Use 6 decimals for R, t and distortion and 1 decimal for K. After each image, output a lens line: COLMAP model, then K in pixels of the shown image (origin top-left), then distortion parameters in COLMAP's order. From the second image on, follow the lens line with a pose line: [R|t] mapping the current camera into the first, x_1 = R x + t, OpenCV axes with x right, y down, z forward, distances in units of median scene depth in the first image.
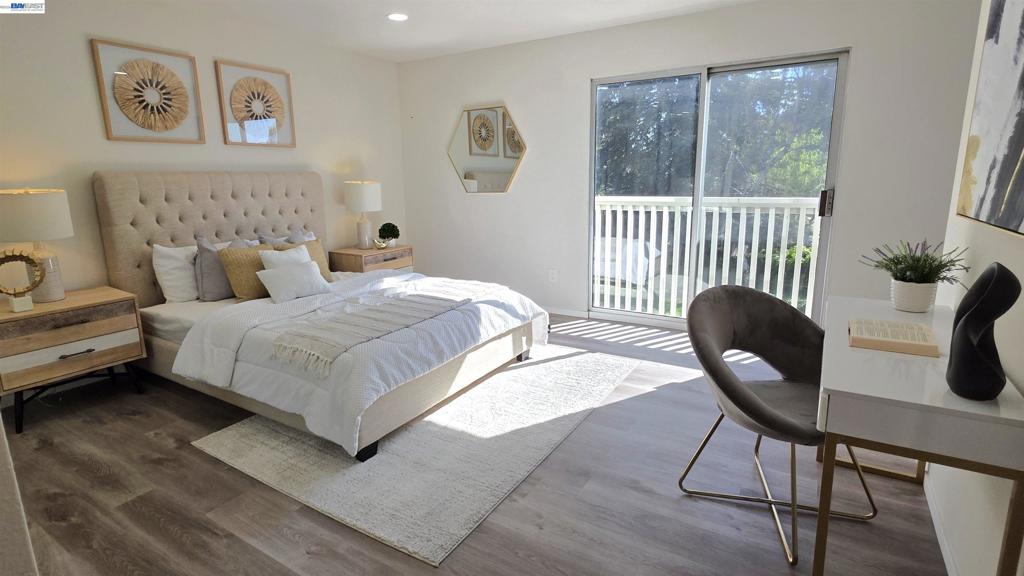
lens RADIAL K [[508.6, 0, 513.2], [0, 508.6, 281.2], [0, 0, 1]] dist [0.001958, 0.000180]
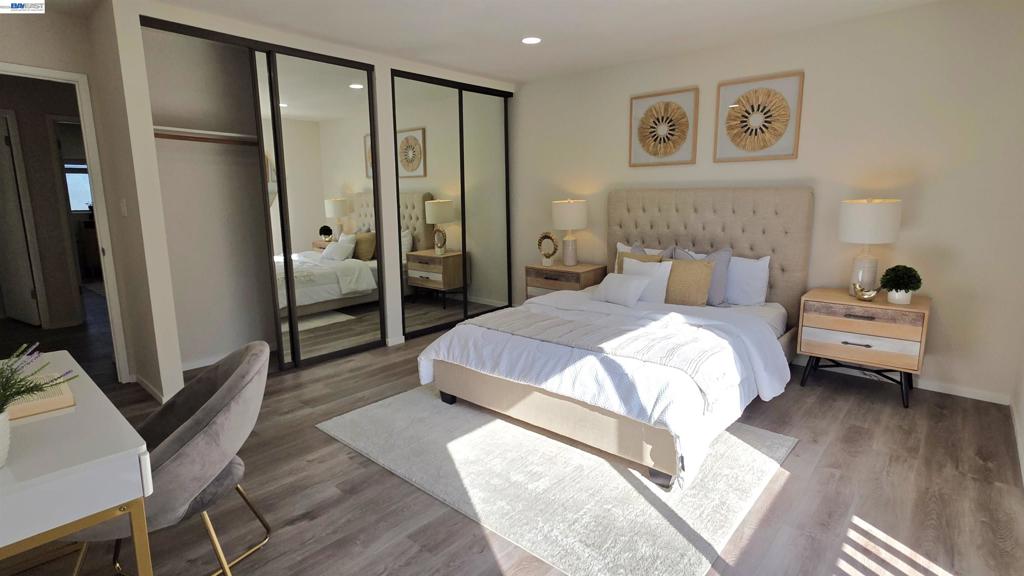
lens RADIAL K [[483.4, 0, 515.4], [0, 483.4, 299.9], [0, 0, 1]] dist [-0.001842, -0.000138]
pose [[-0.151541, 0.230171, -0.961279, 0.604386], [-0.186150, 0.948463, 0.256448, -0.197917], [0.970764, 0.217804, -0.100885, 0.846592]]
